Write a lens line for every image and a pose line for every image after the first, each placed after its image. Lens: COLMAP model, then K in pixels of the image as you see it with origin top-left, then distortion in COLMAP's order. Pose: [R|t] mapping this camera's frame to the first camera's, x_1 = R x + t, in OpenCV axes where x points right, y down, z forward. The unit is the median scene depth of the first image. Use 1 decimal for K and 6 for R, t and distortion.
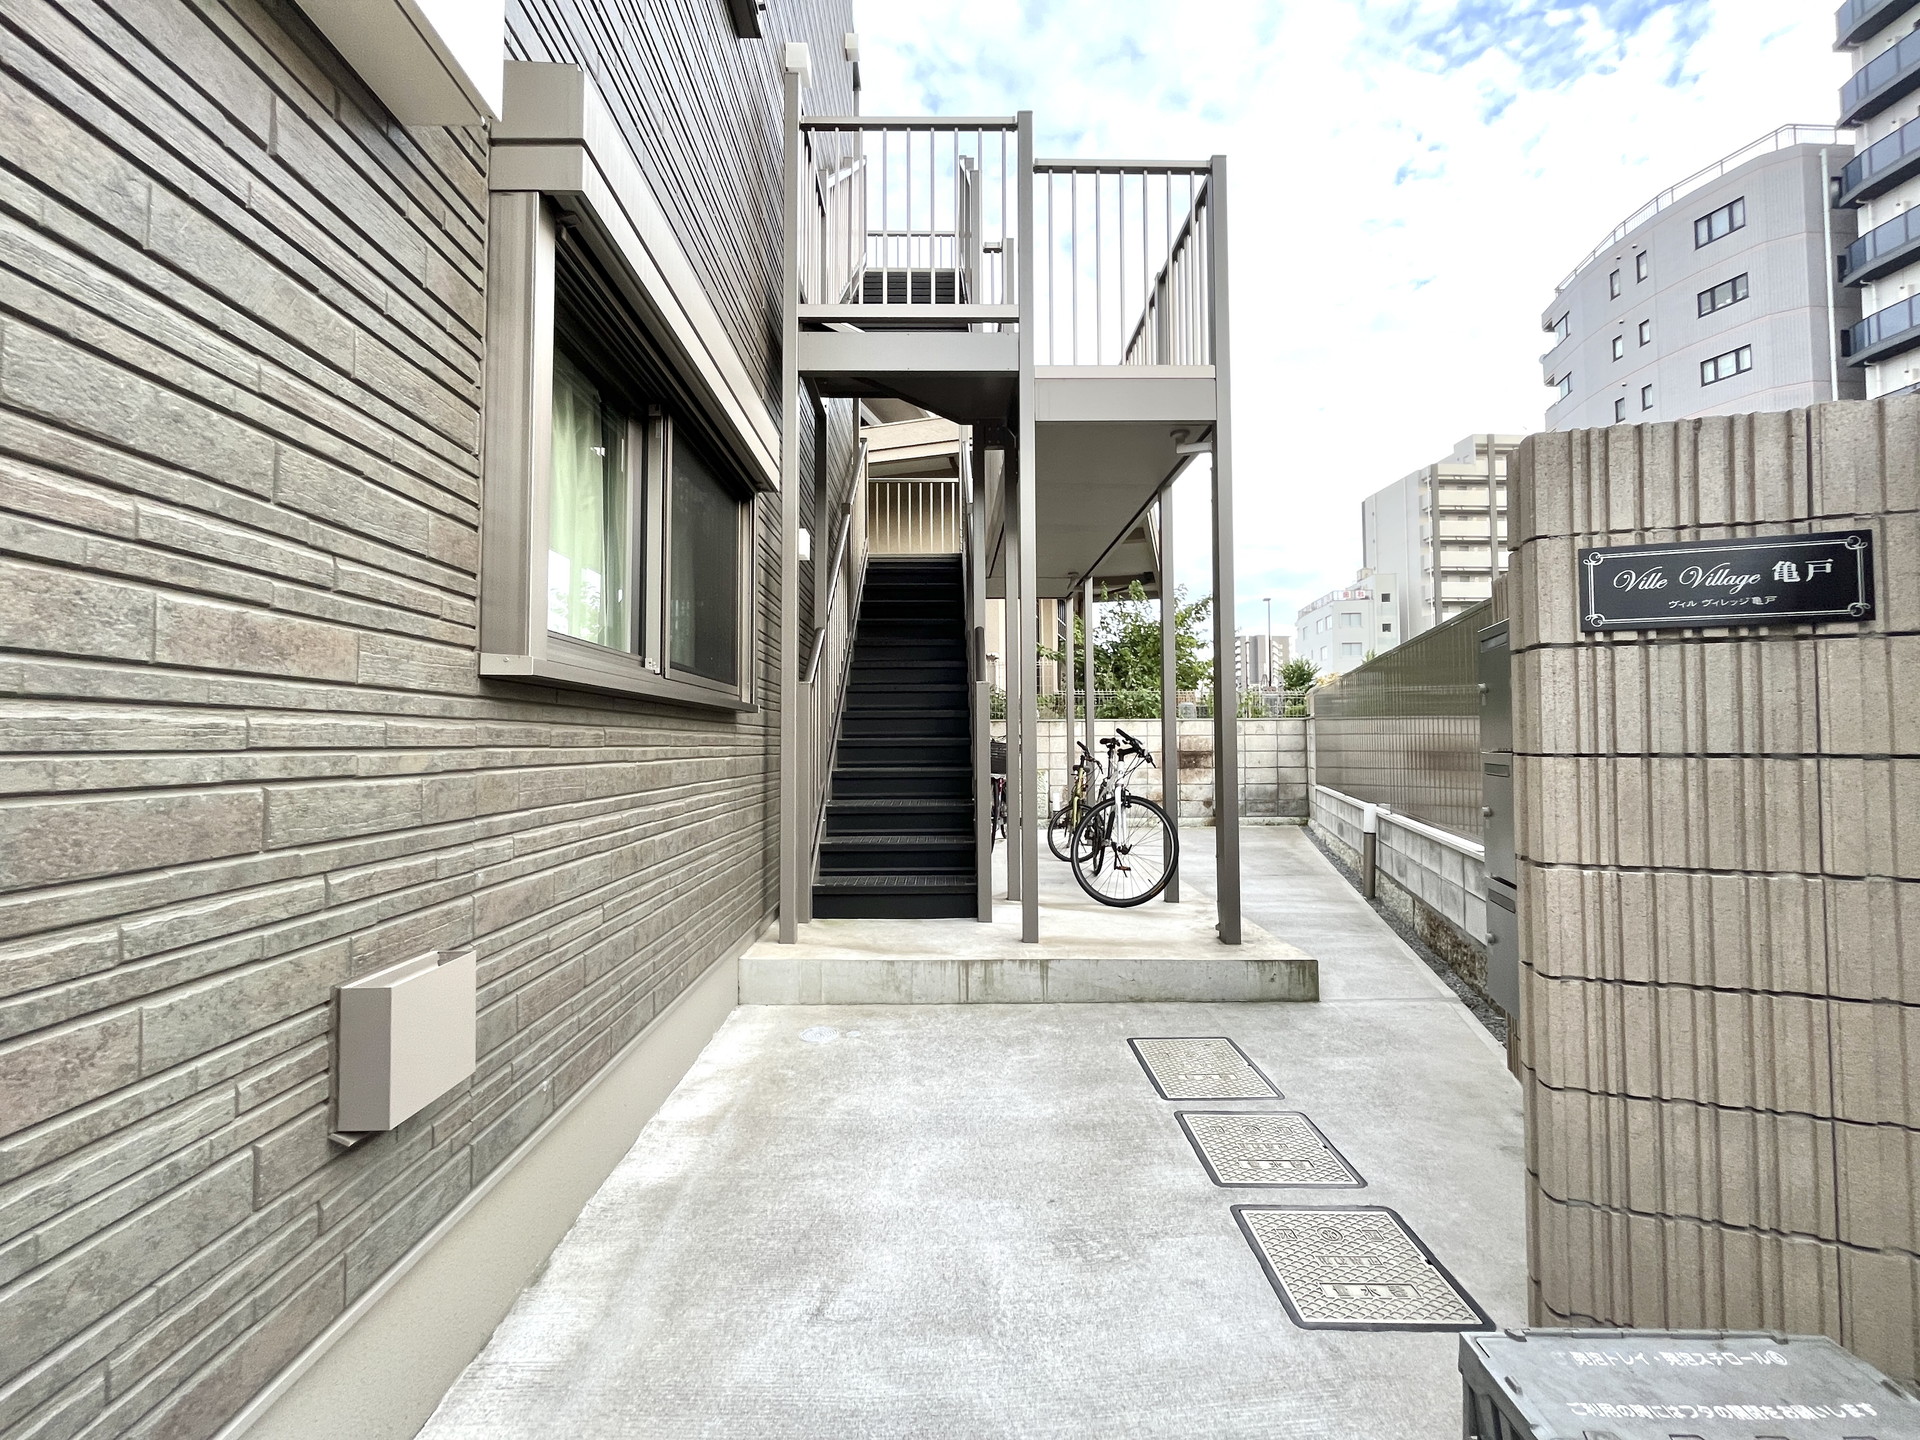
lens RADIAL K [[781.6, 0, 955.6], [0, 781.6, 717.4], [0, 0, 1]] dist [-0.001703, -0.000089]
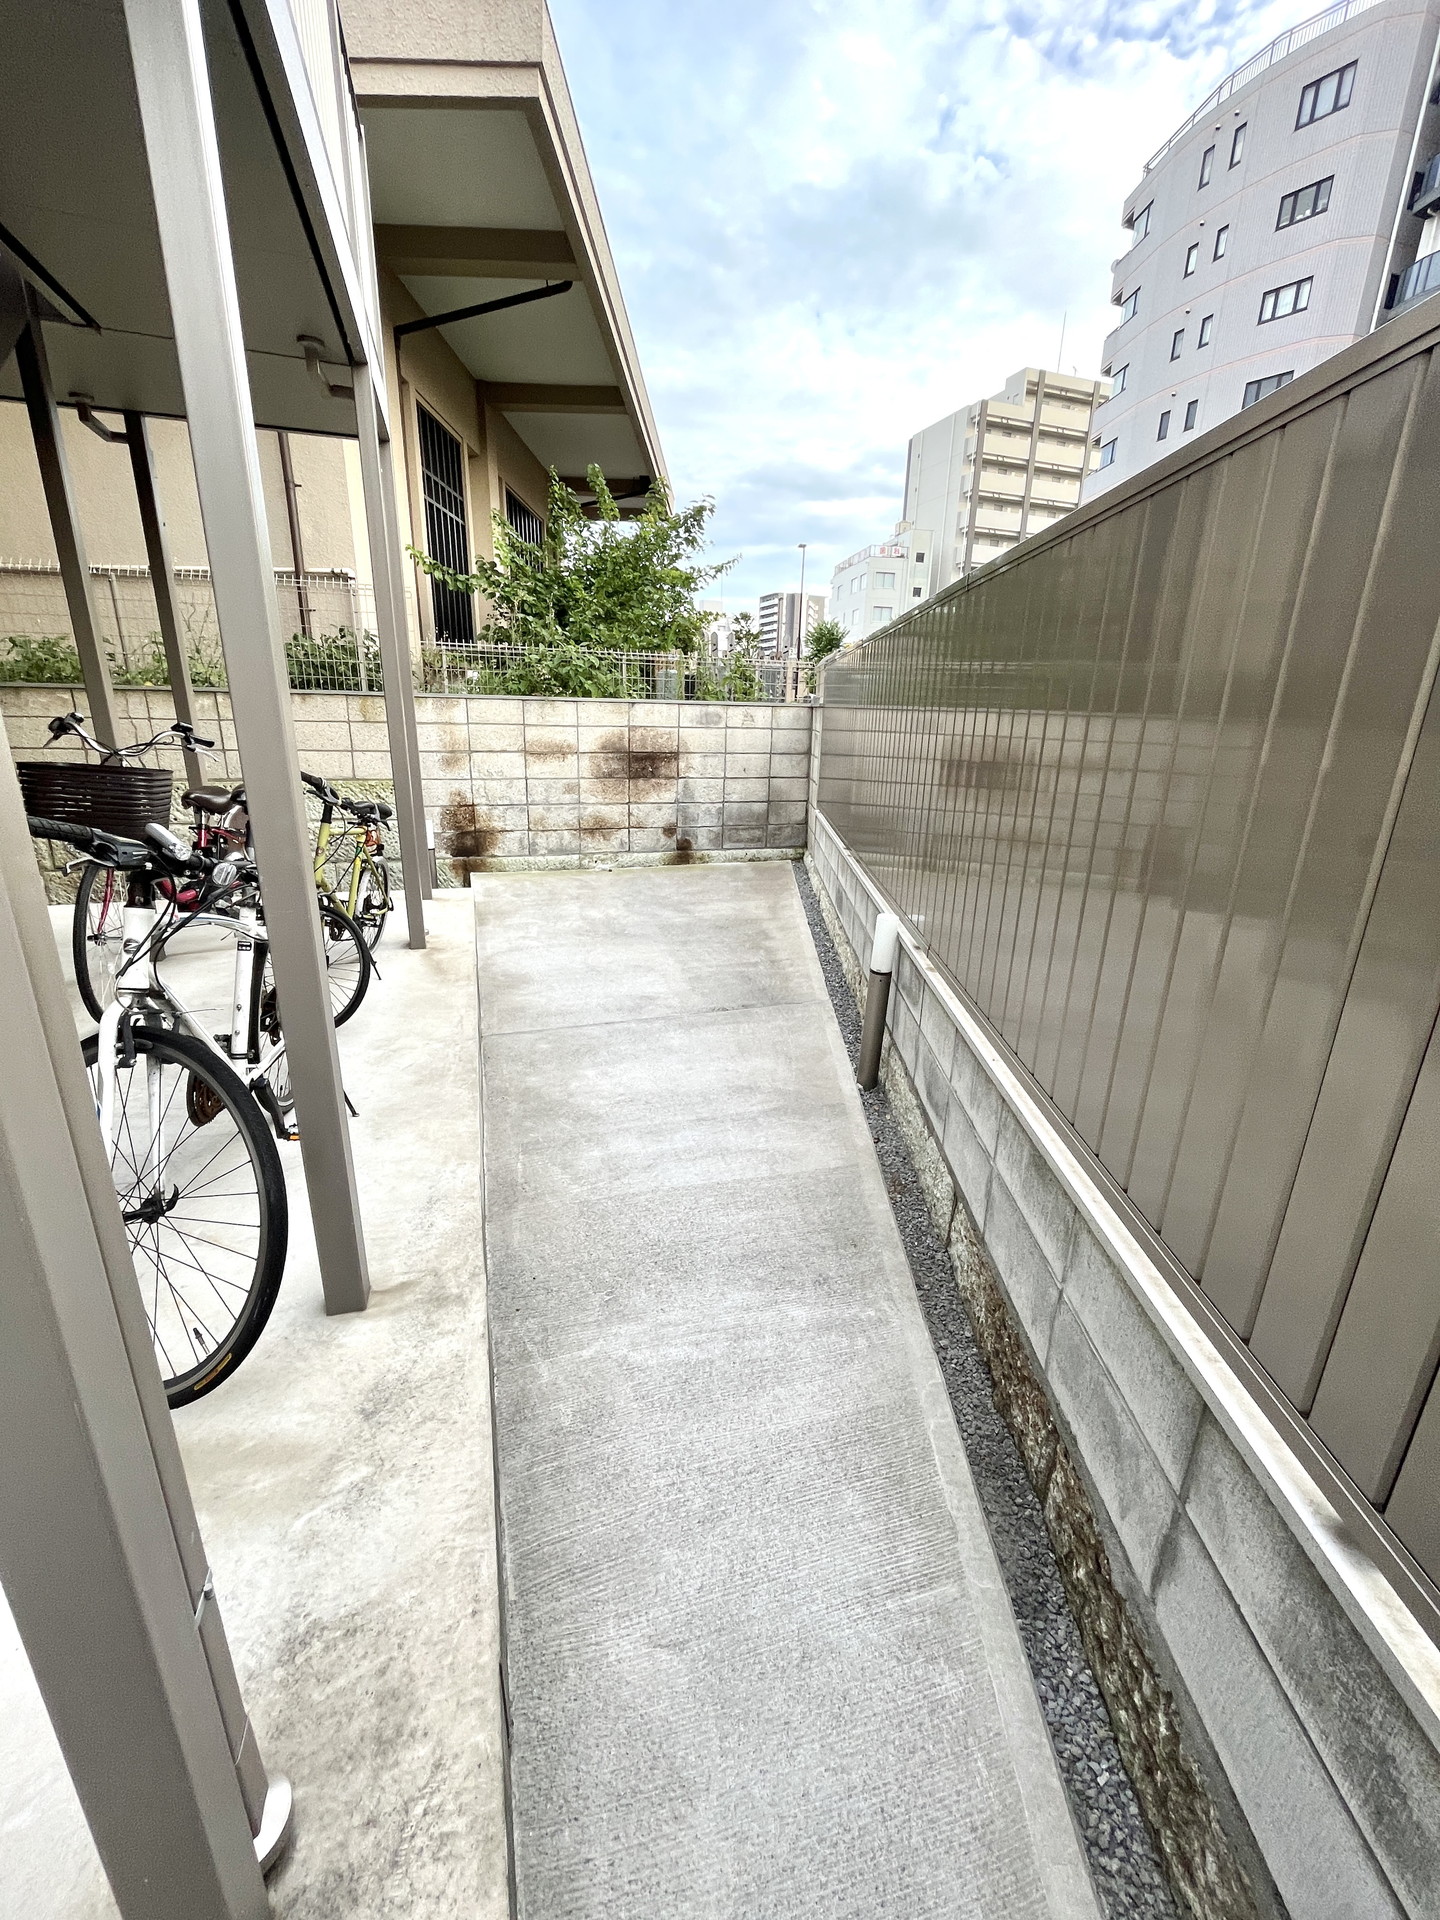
lens RADIAL K [[781.6, 0, 723.5], [0, 781.6, 957.7], [0, 0, 1]] dist [-0.001703, -0.000089]
pose [[0.958015, -0.058696, 0.280645, 0.299141], [-0.040273, 0.941569, 0.334403, -0.027447], [-0.283875, -0.331665, 0.899674, 0.593261]]
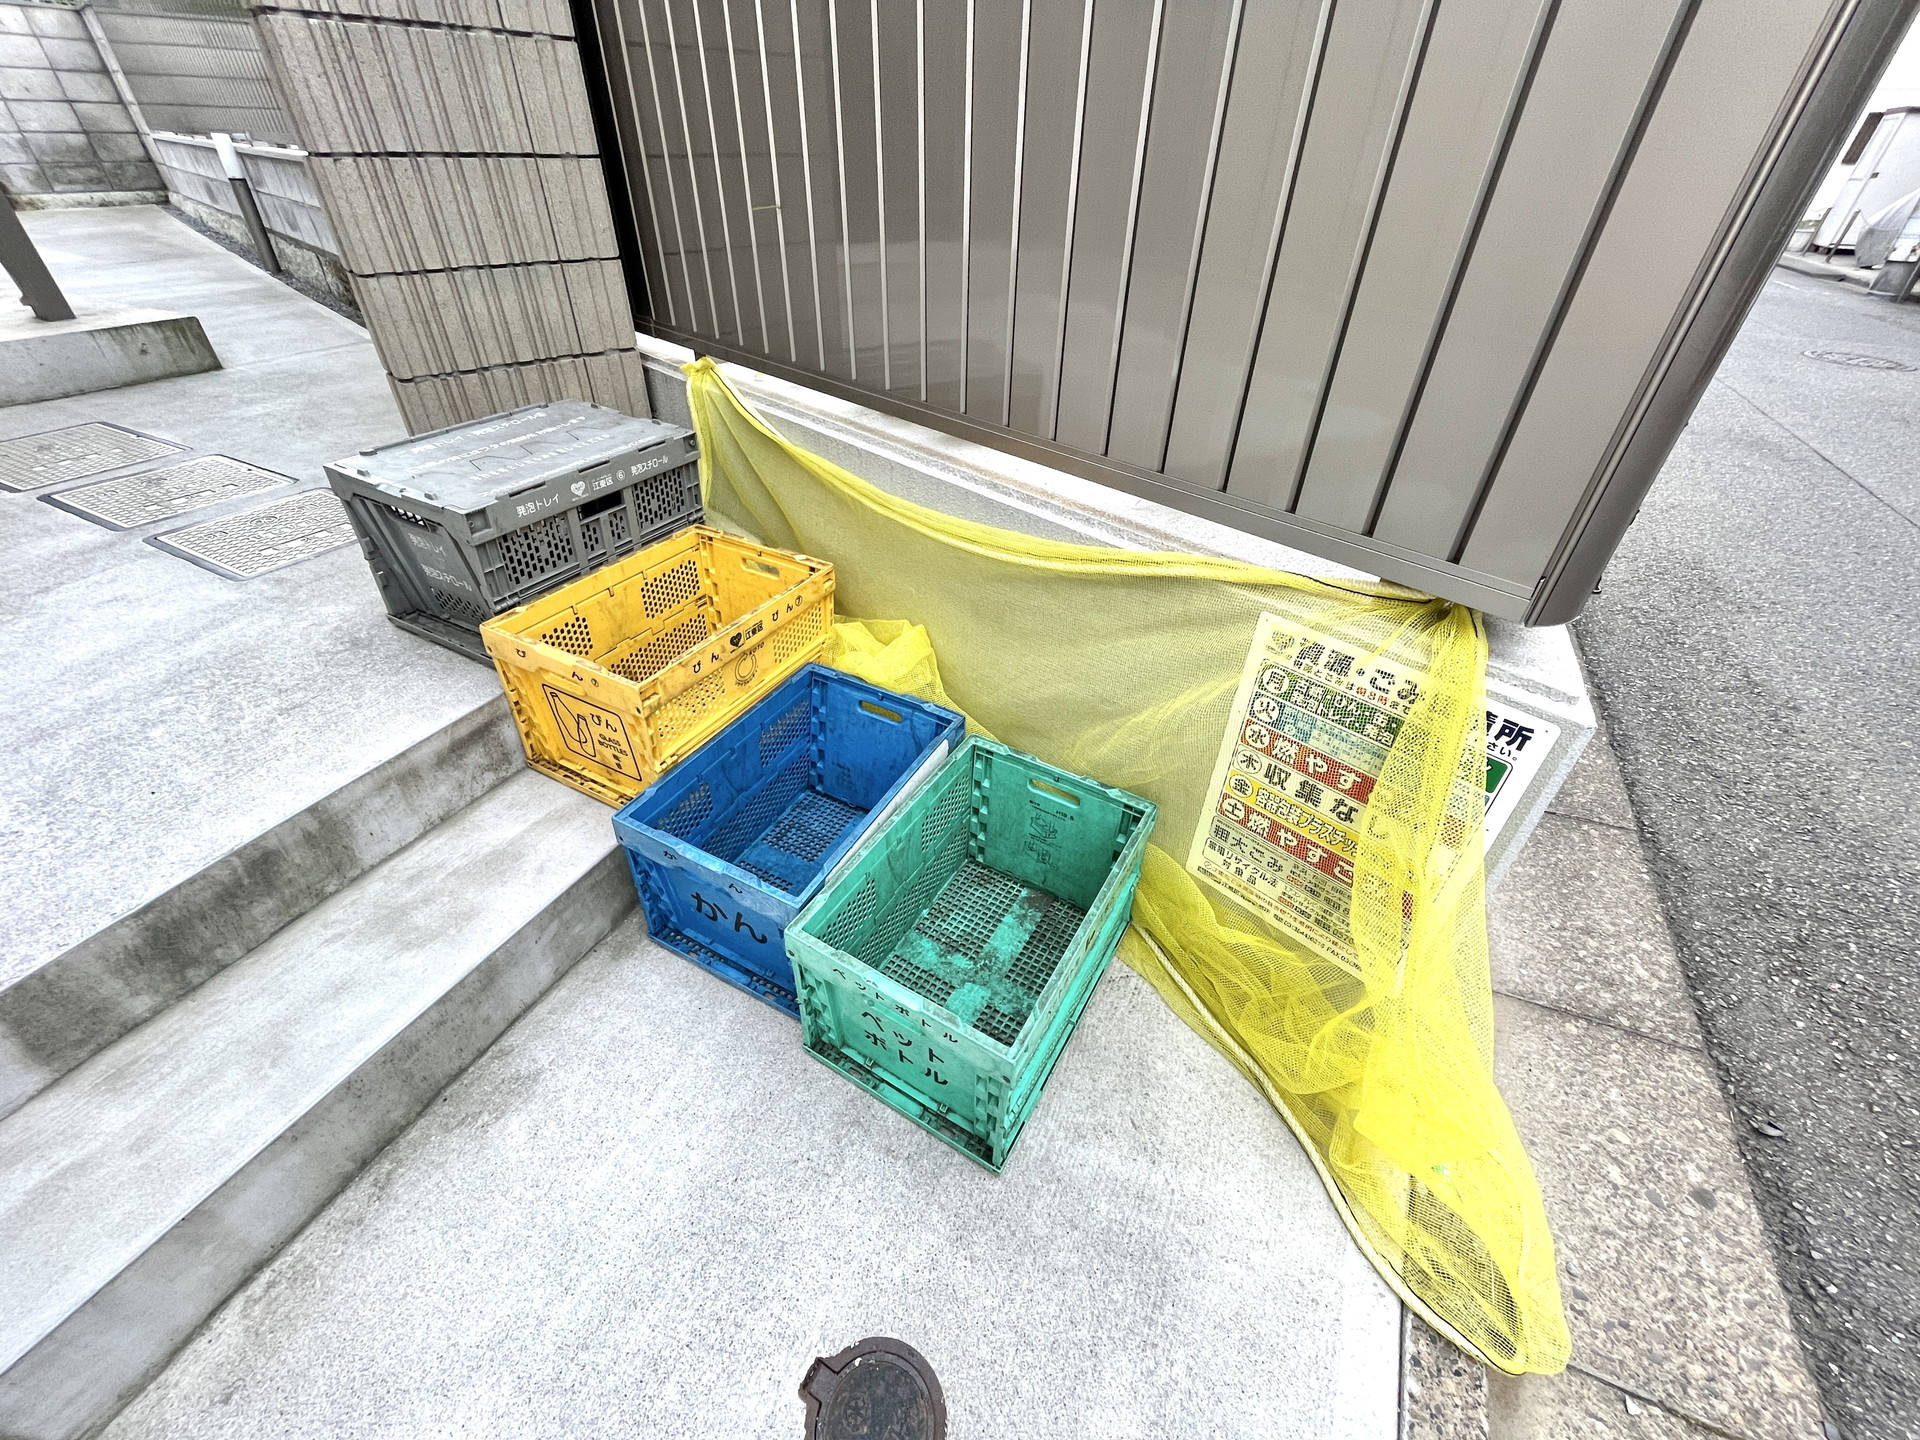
lens RADIAL K [[781.6, 0, 959.0], [0, 781.6, 717.2], [0, 0, 1]] dist [-0.001703, -0.000089]
pose [[0.448089, -0.520226, 0.727036, 0.001752], [-0.057832, 0.794678, 0.604270, 0.064161], [-0.892116, -0.312813, 0.326001, -0.079443]]
